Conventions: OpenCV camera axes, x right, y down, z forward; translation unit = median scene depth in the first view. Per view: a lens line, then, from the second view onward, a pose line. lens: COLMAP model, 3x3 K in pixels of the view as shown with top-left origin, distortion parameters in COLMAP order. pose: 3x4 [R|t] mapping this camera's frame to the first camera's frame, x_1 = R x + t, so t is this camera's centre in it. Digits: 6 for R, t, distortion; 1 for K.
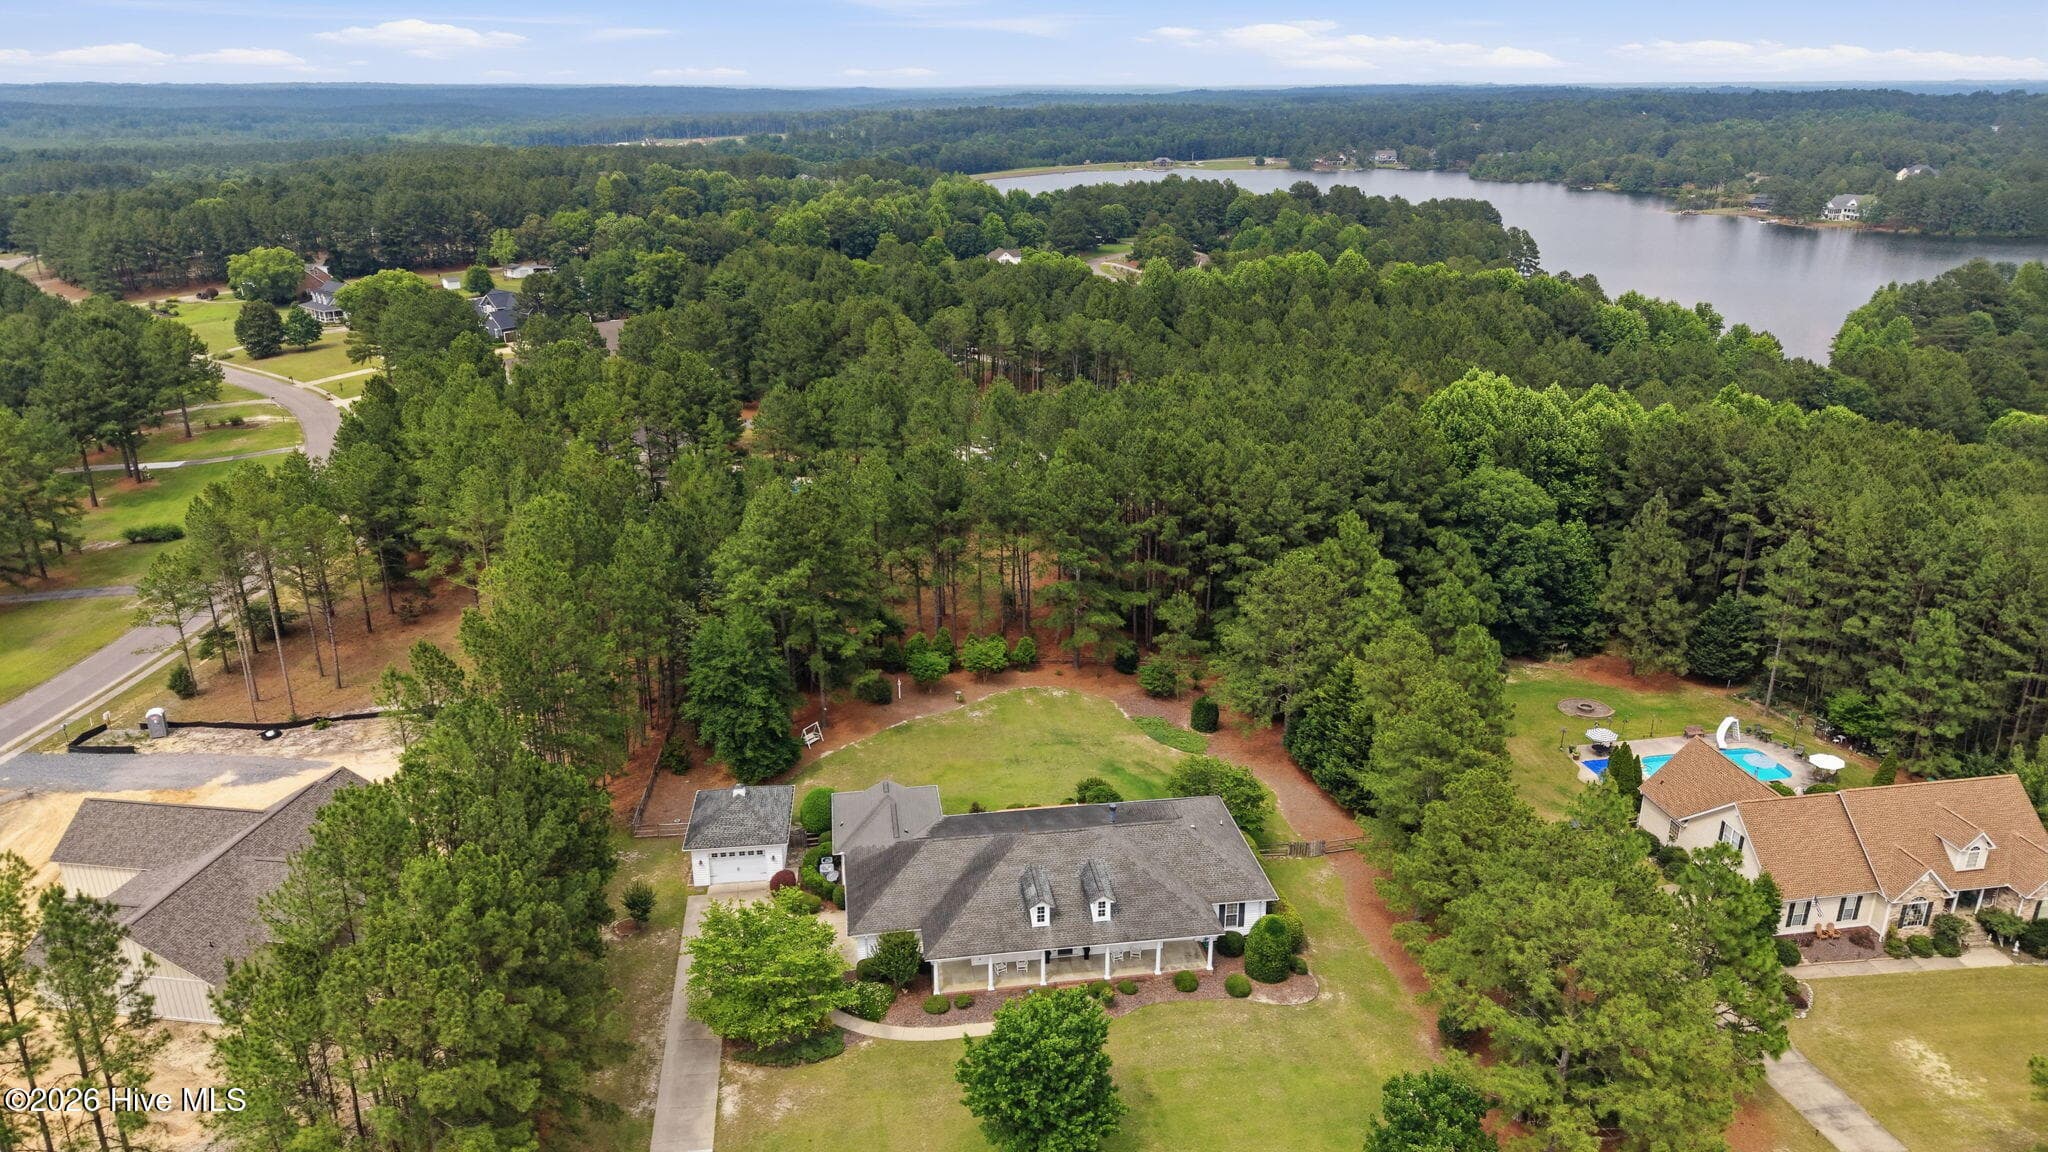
lens RADIAL K [[1362.4, 0, 1024.0], [0, 1362.4, 576.0], [0, 0, 1]] dist [0.031483, -0.047003]
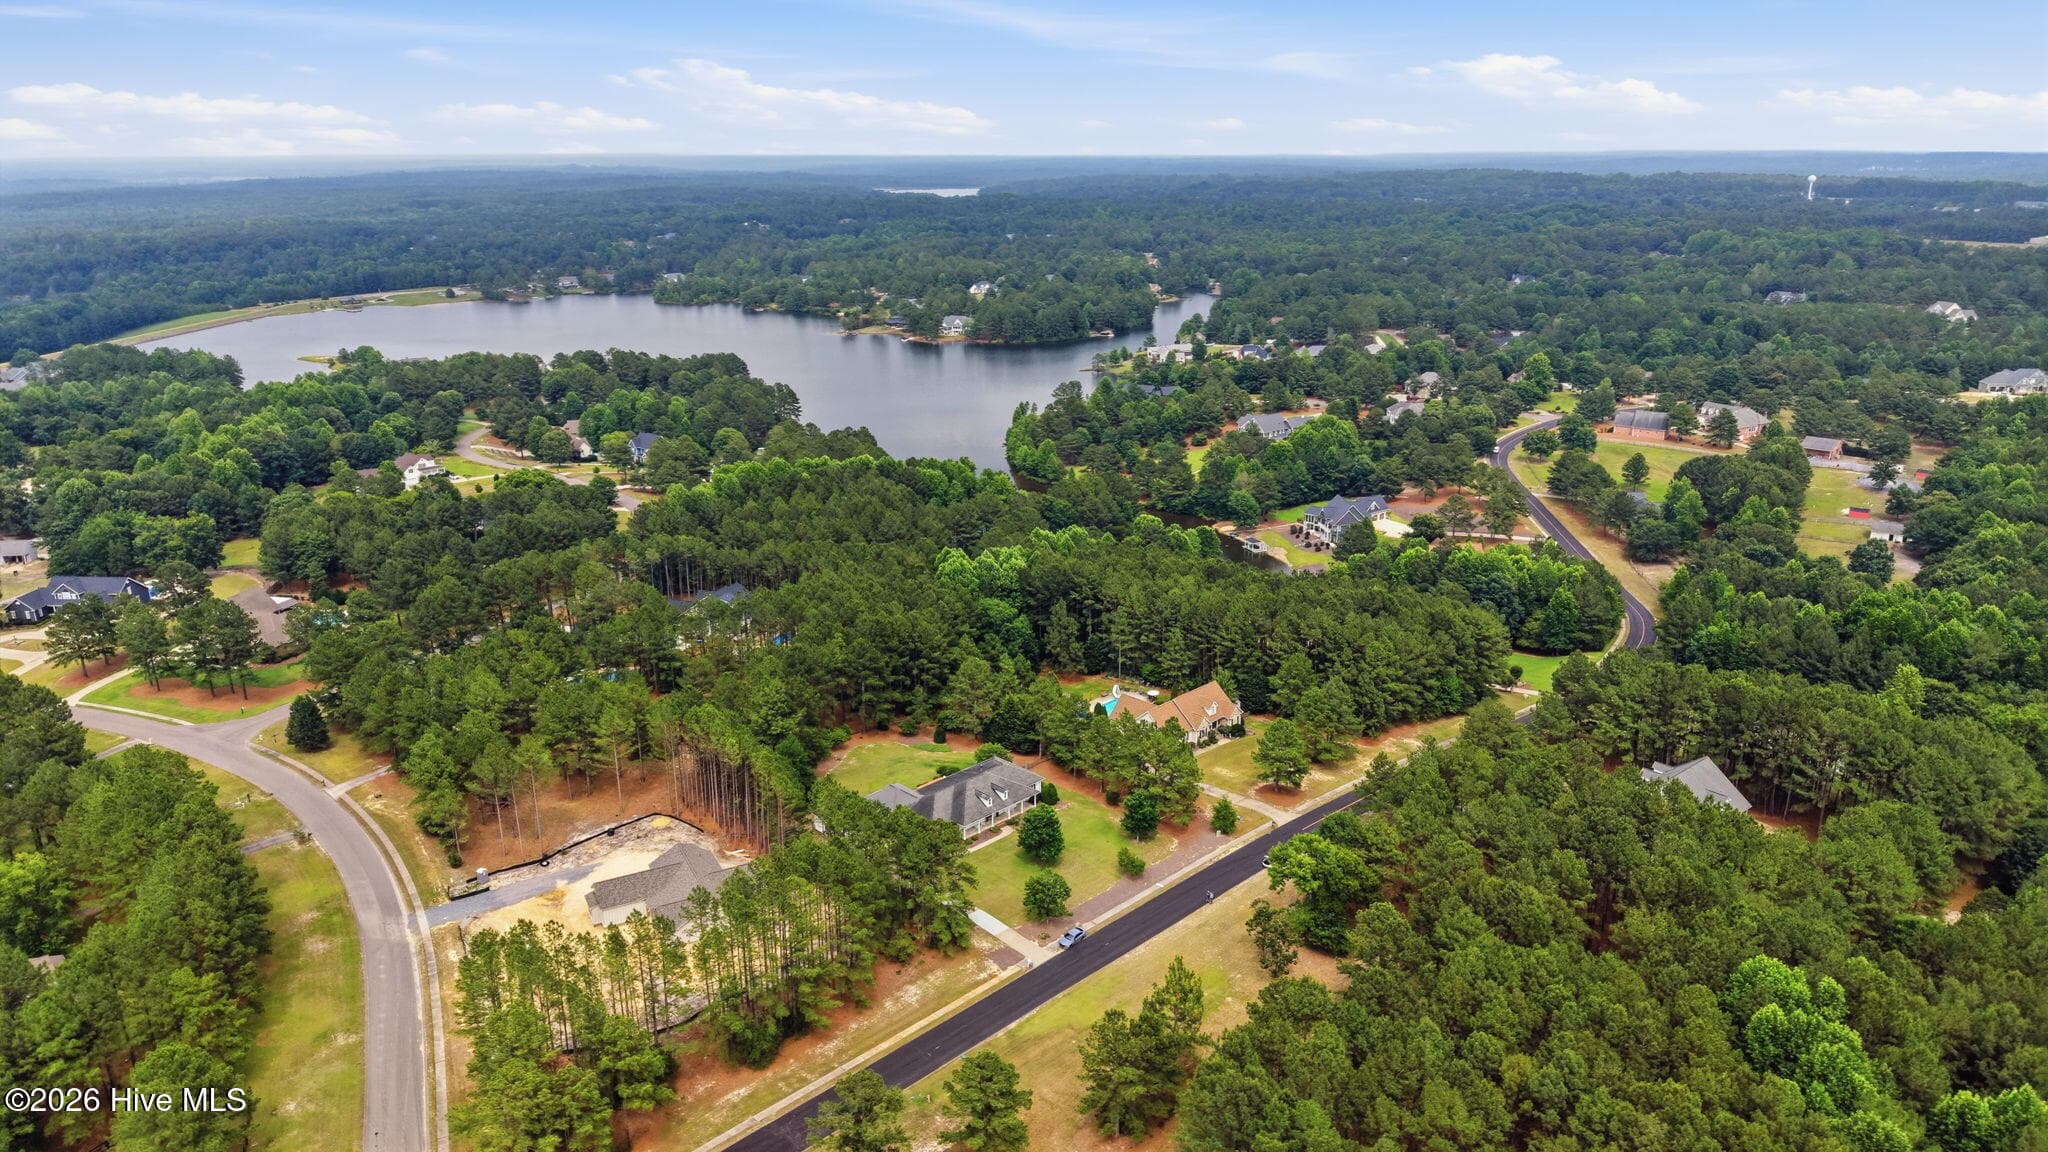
lens RADIAL K [[1348.2, 0, 1025.6], [0, 1348.2, 599.1], [0, 0, 1]] dist [0.050834, -0.062536]
pose [[0.809539, -0.189329, 0.555699, -0.886591], [0.205033, 0.978144, 0.034566, -0.157656], [-0.550099, 0.085954, 0.830664, -0.898570]]
